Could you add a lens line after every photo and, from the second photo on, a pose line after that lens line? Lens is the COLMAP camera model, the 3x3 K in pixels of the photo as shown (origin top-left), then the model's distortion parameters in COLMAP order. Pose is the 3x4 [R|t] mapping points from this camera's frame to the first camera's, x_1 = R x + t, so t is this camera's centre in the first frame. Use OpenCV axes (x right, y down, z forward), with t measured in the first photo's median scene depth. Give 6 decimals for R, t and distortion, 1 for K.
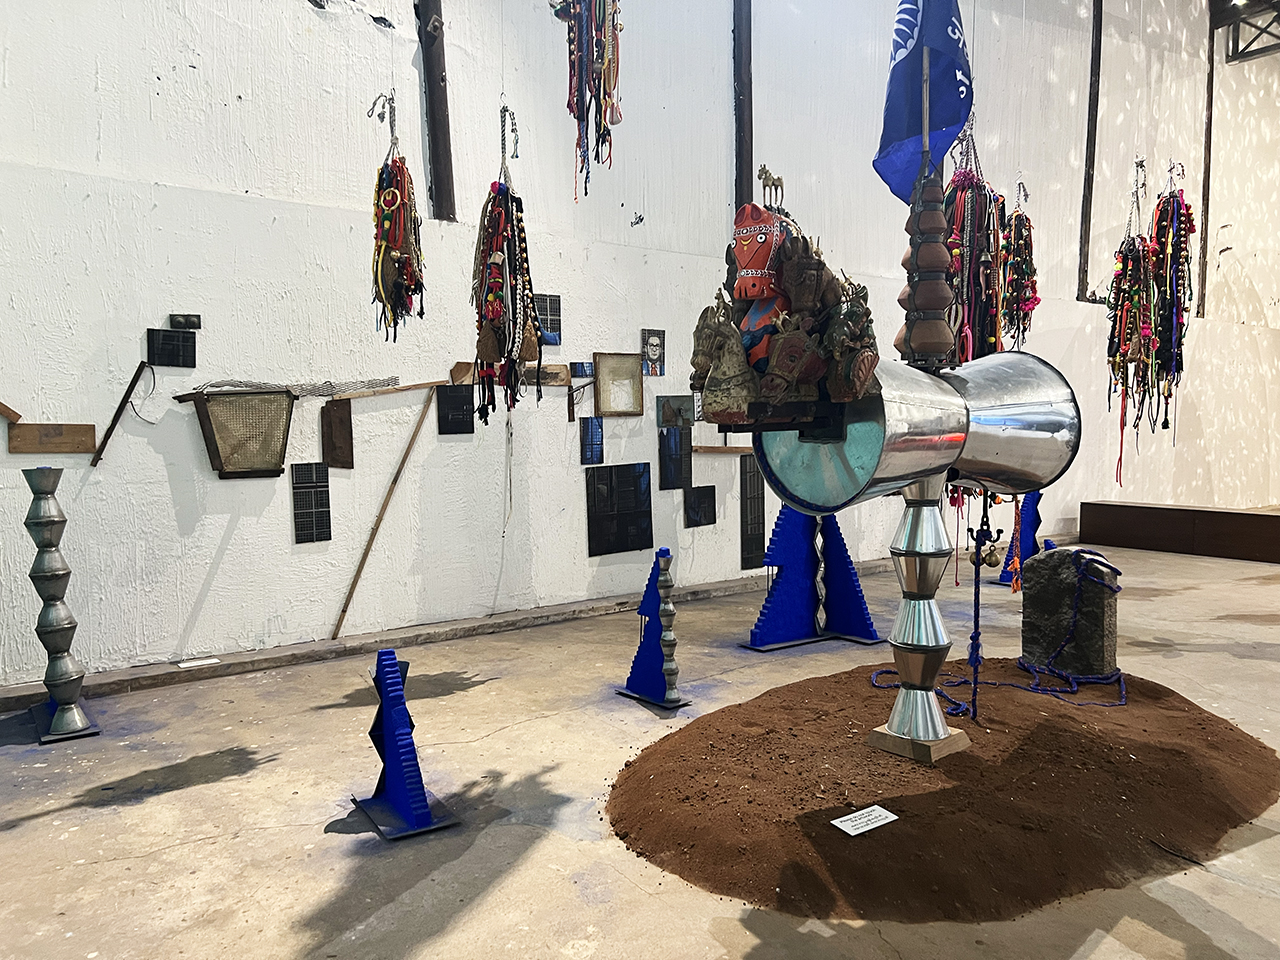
lens RADIAL K [[968.8, 0, 630.9], [0, 968.8, 484.3], [0, 0, 1]] dist [0.072801, -0.083432]
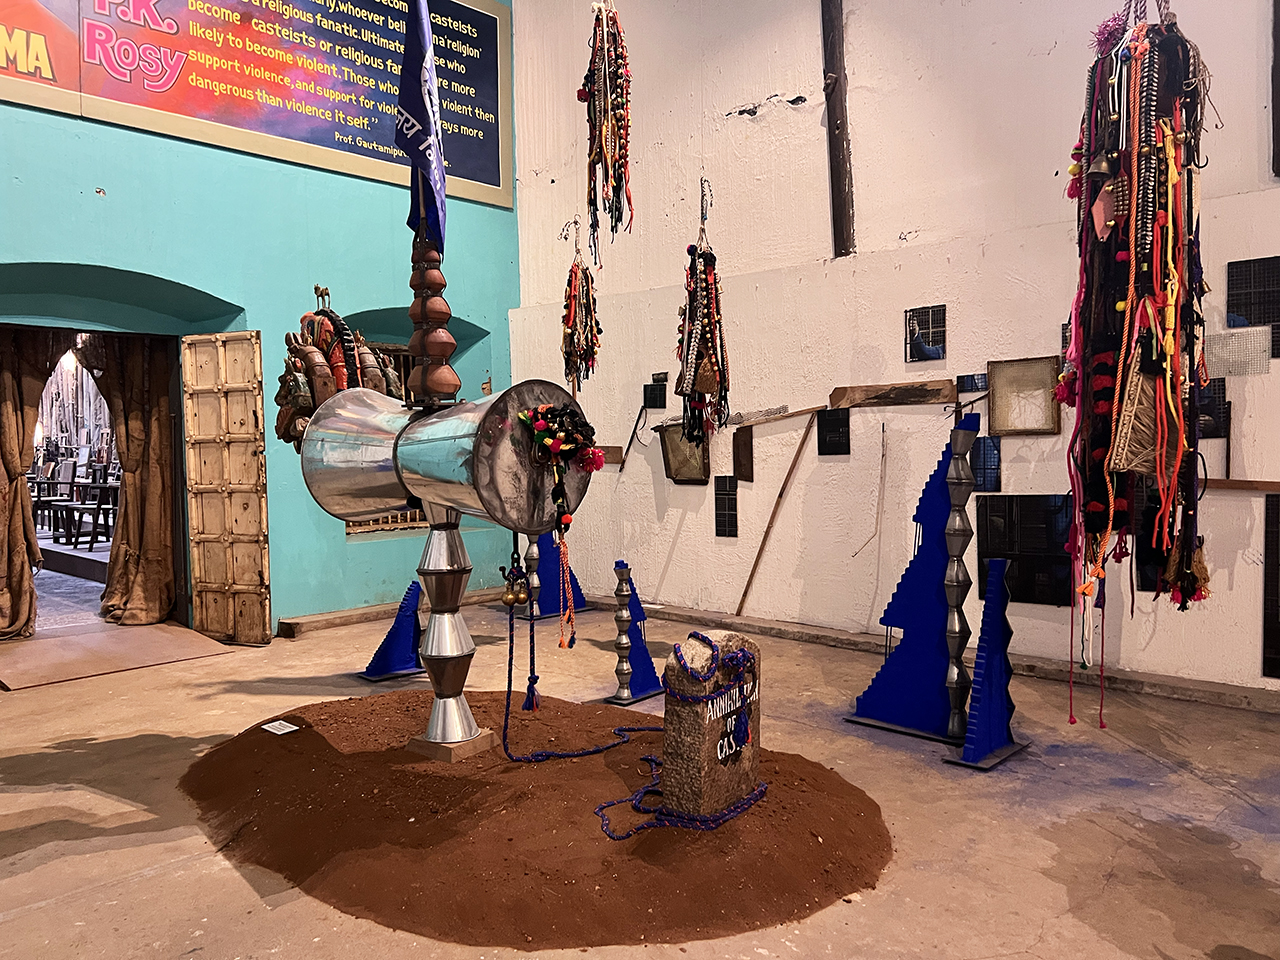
lens RADIAL K [[968.8, 0, 630.9], [0, 968.8, 484.3], [0, 0, 1]] dist [0.072801, -0.083432]
pose [[0.163748, 0.045946, -0.985432, 0.880239], [-0.053038, 0.997880, 0.037714, -0.050413], [0.985075, 0.046090, 0.165838, 0.634333]]
